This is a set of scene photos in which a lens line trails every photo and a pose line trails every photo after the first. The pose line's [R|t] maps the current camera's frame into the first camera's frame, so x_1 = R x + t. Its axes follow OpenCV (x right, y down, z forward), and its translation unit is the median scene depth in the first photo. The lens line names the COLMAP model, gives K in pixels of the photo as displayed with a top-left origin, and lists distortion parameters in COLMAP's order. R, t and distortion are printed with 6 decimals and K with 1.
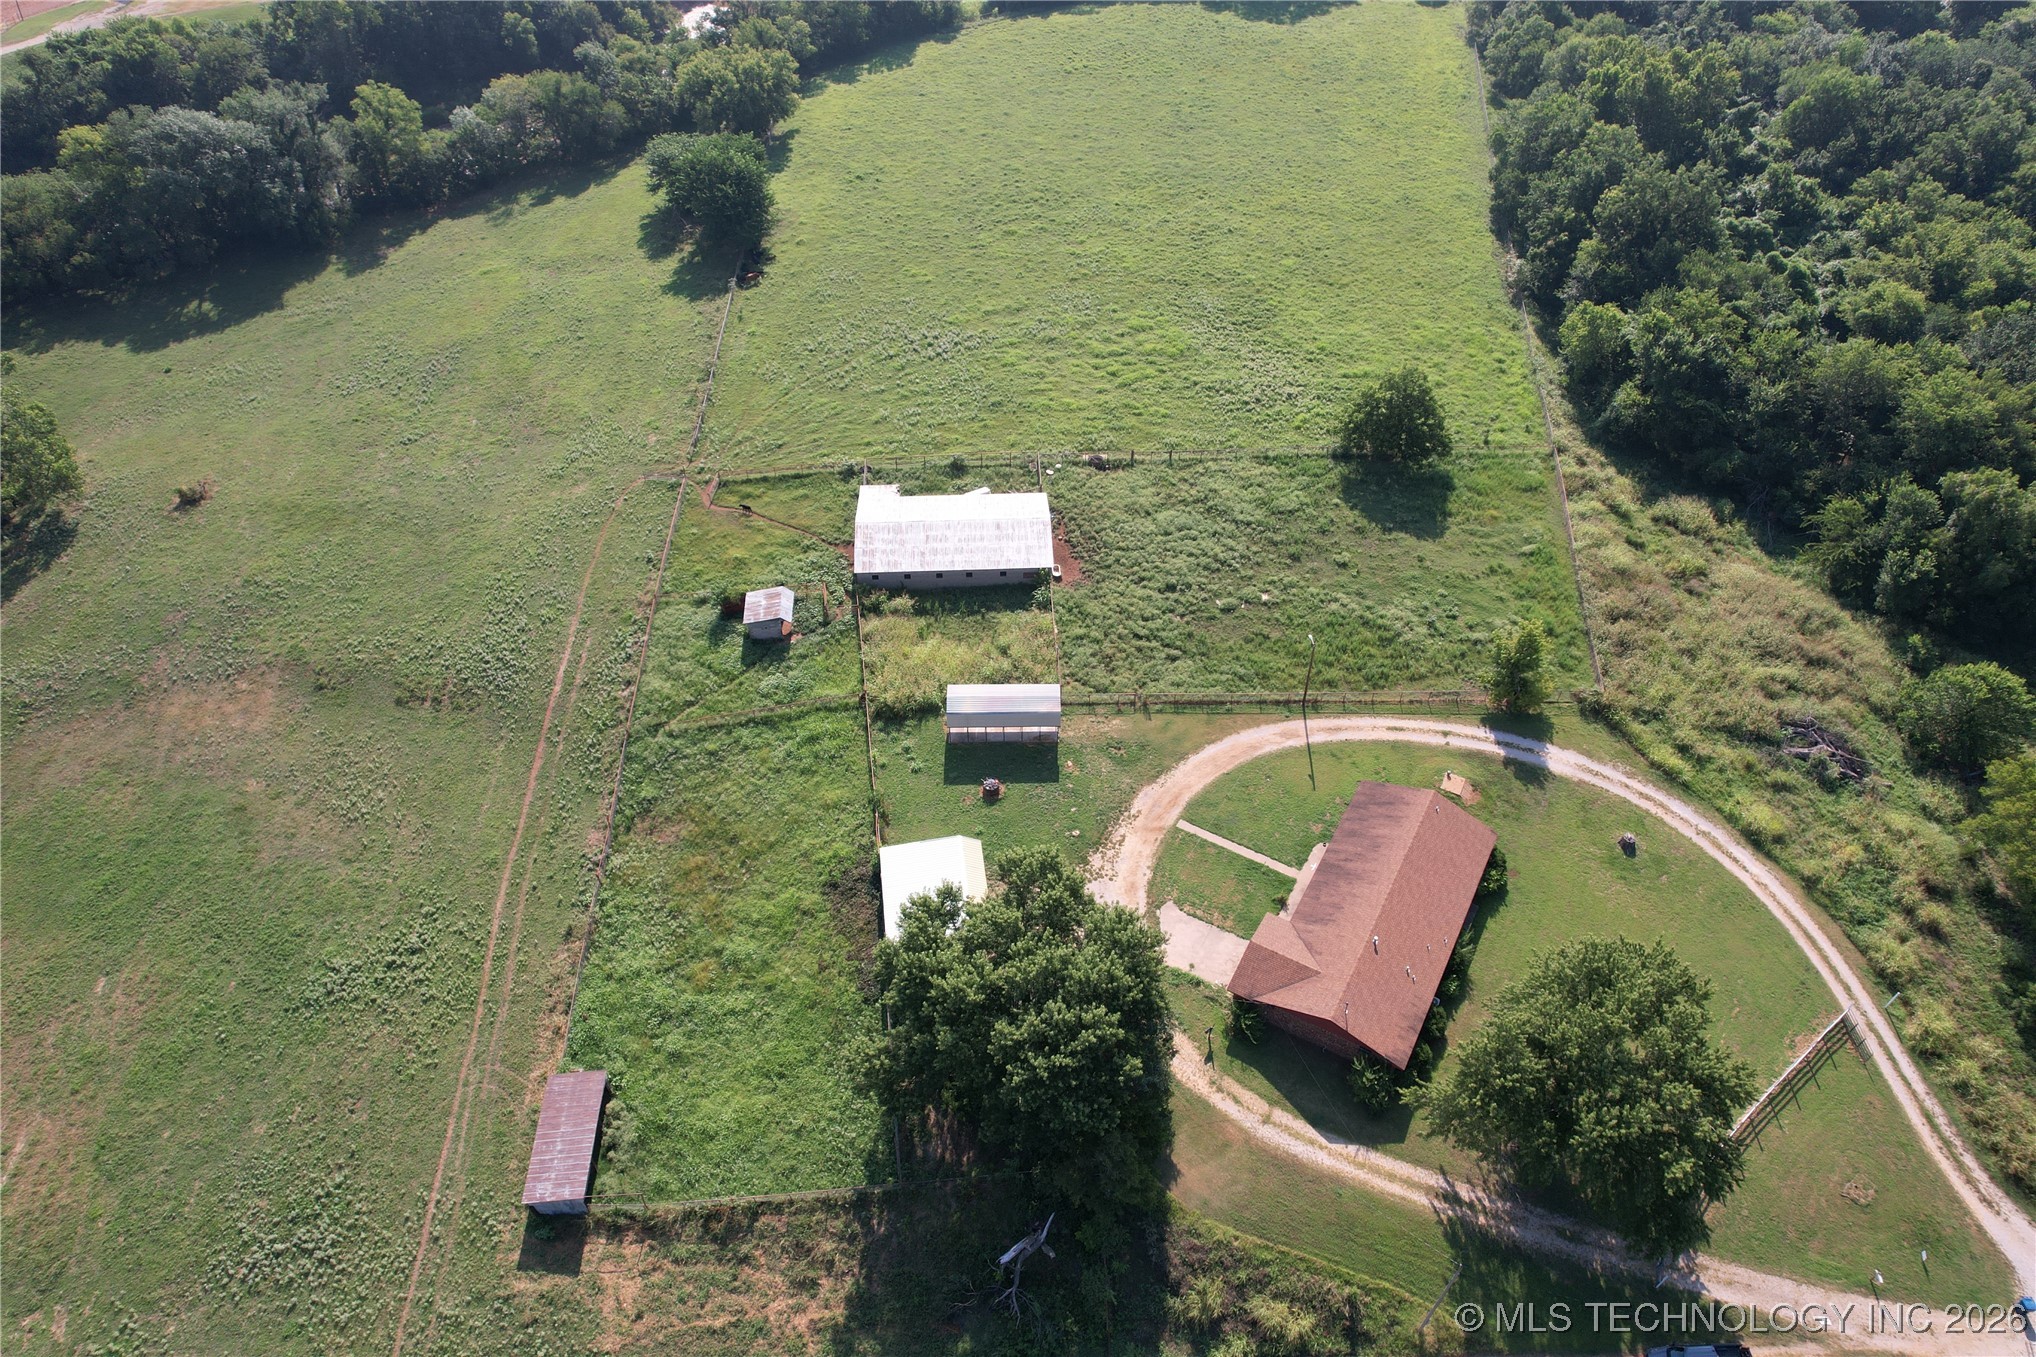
lens RADIAL K [[1307.6, 0, 1030.2], [0, 1307.6, 684.7], [0, 0, 1]] dist [-0.074494, 0.068036]
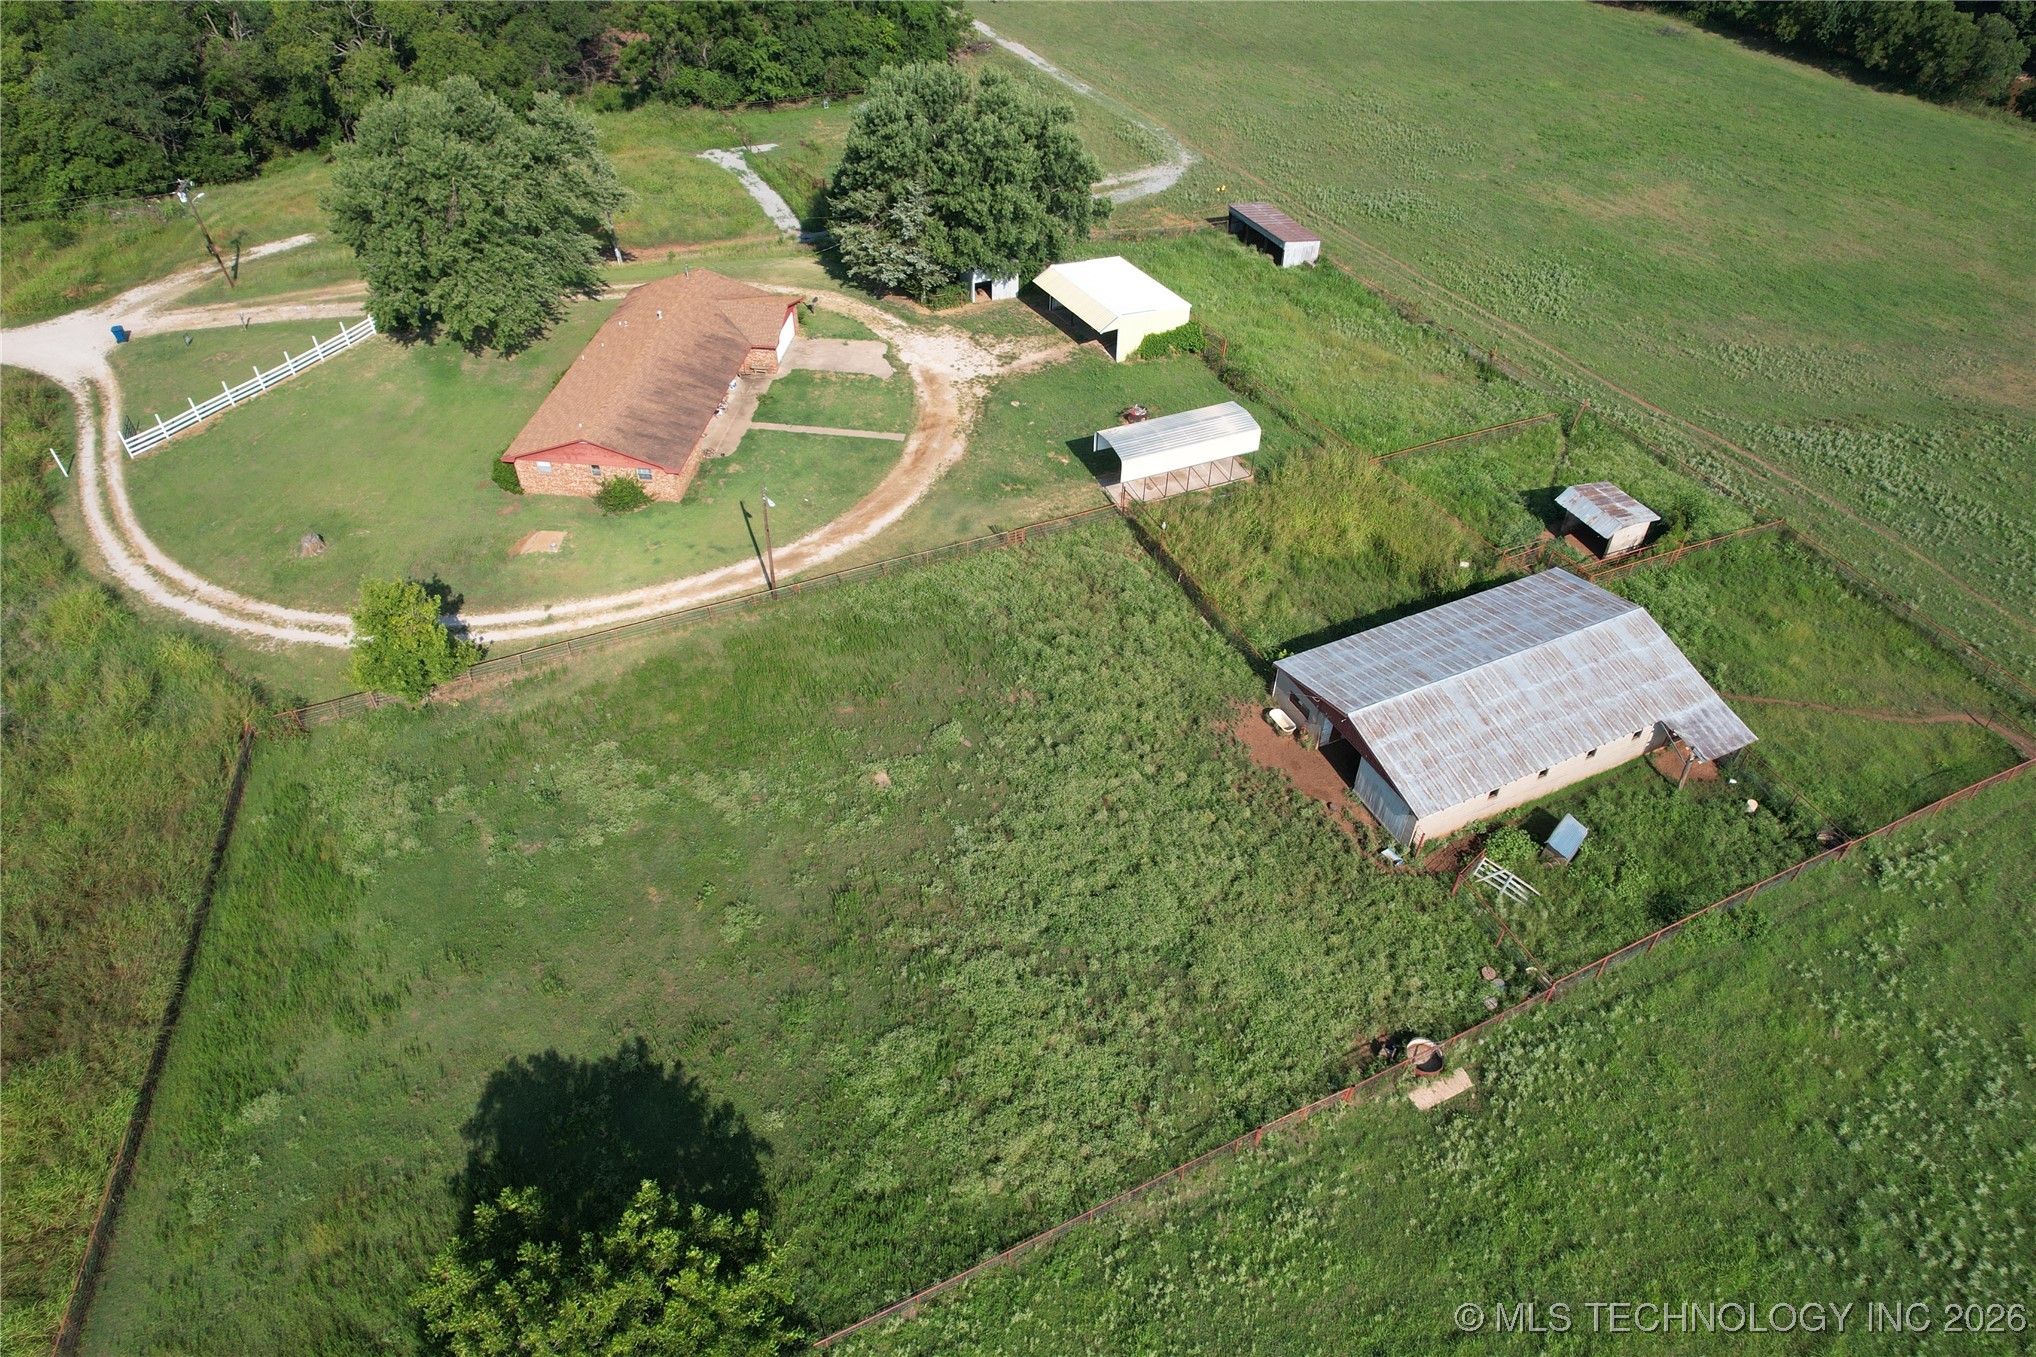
lens RADIAL K [[1307.6, 0, 1019.7], [0, 1307.6, 693.1], [0, 0, 1]] dist [-0.074494, 0.068036]
pose [[-0.923668, 0.245604, -0.294135, 0.282961], [-0.284326, 0.075329, 0.955764, -0.588555], [0.256896, 0.966439, 0.000253, 1.022638]]
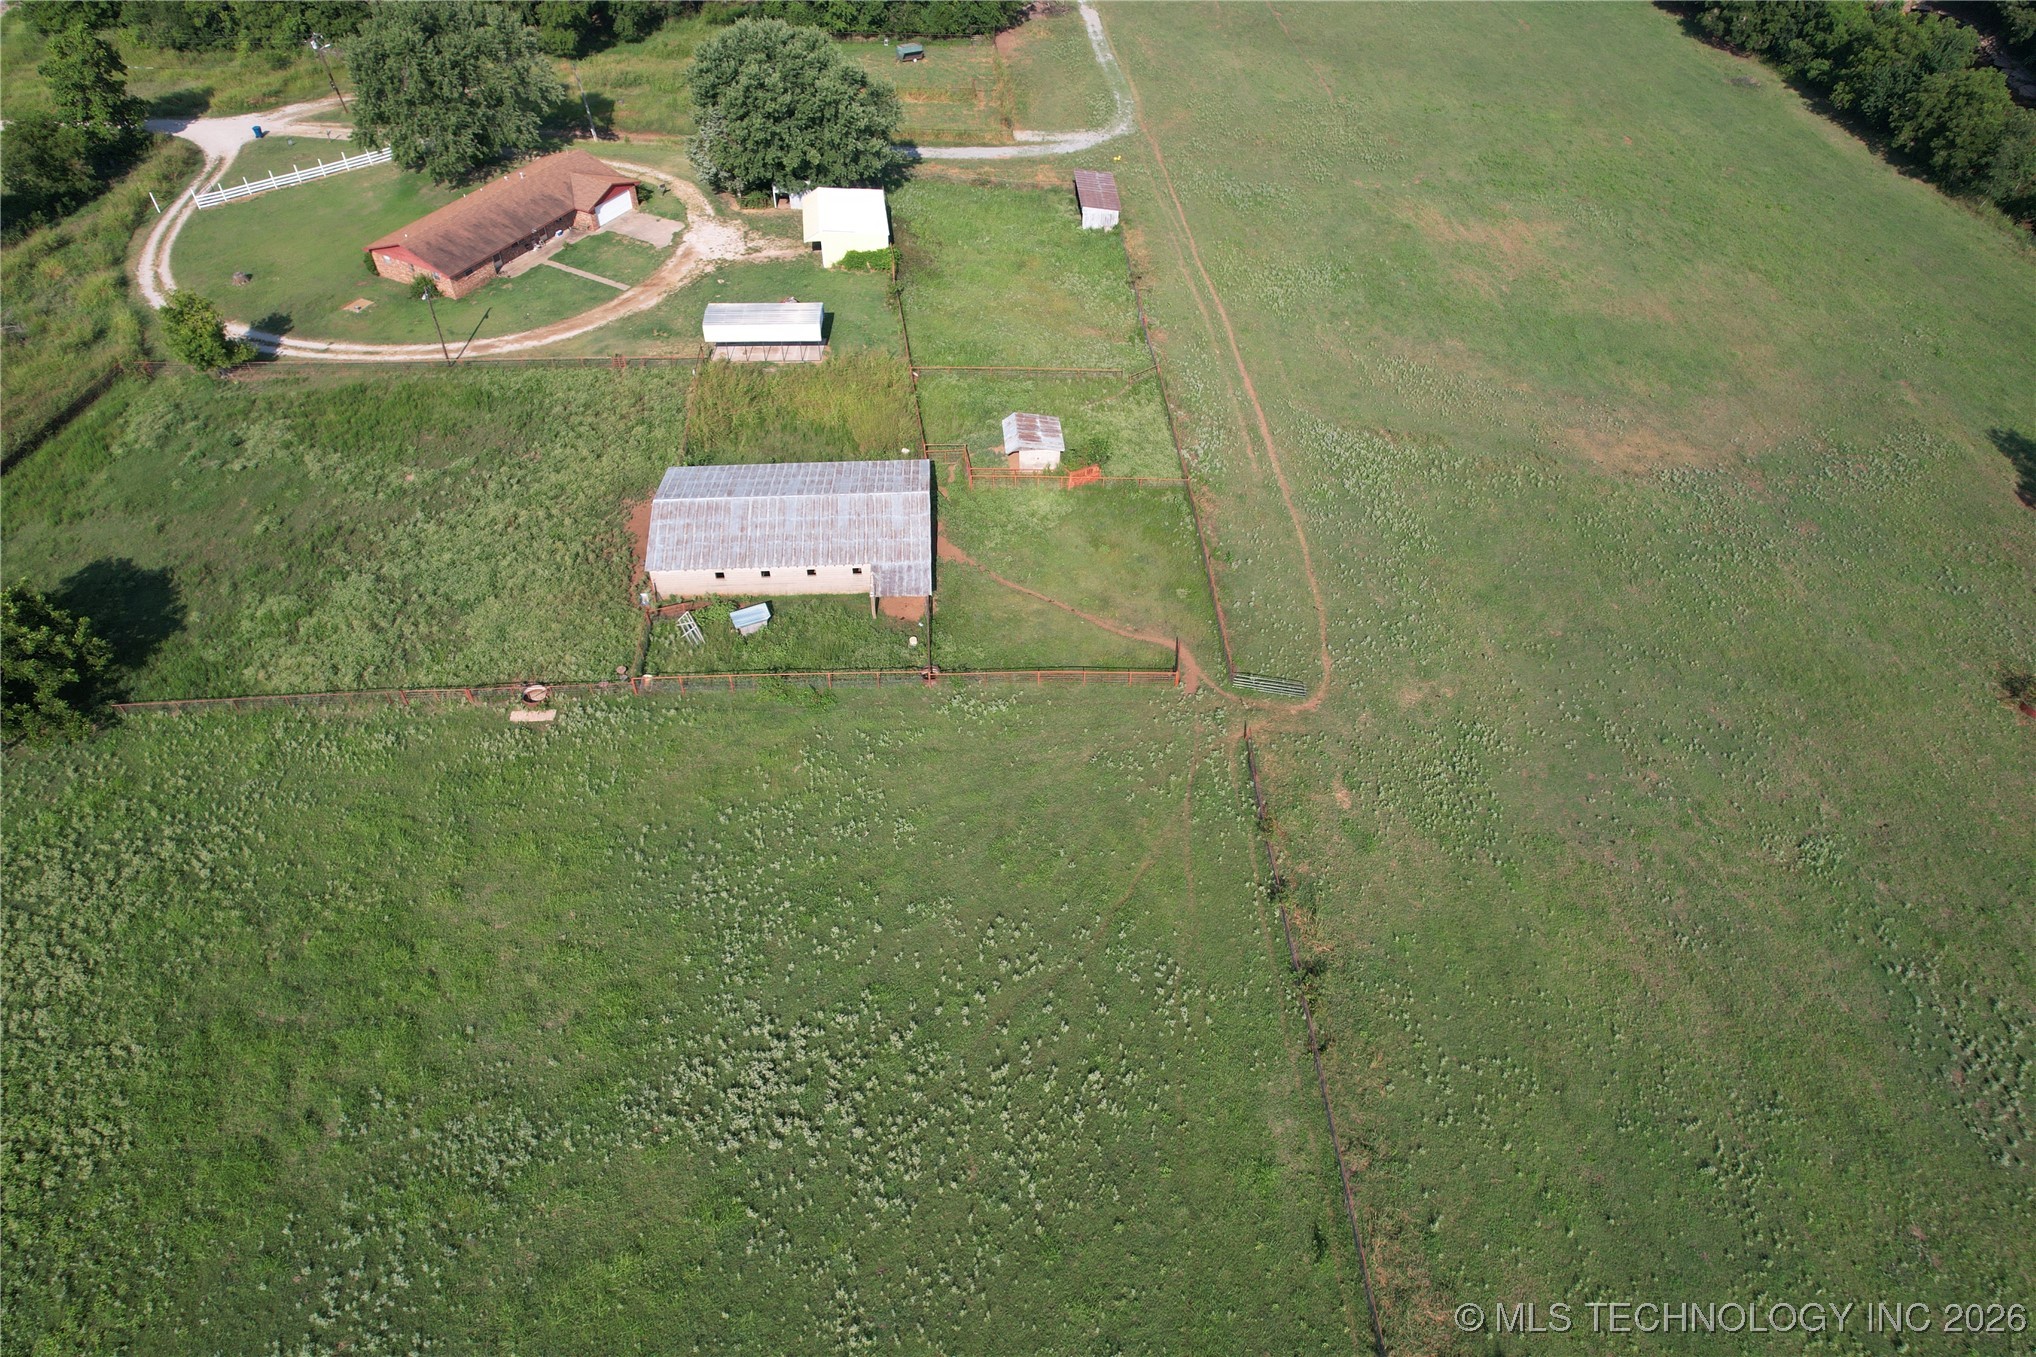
lens RADIAL K [[1307.6, 0, 1018.6], [0, 1307.6, 684.3], [0, 0, 1]] dist [-0.074494, 0.068036]
pose [[-0.999816, -0.010618, -0.015988, -0.182073], [-0.015965, -0.002277, 0.999870, -0.885405], [-0.010653, 0.999941, 0.002107, 1.165618]]
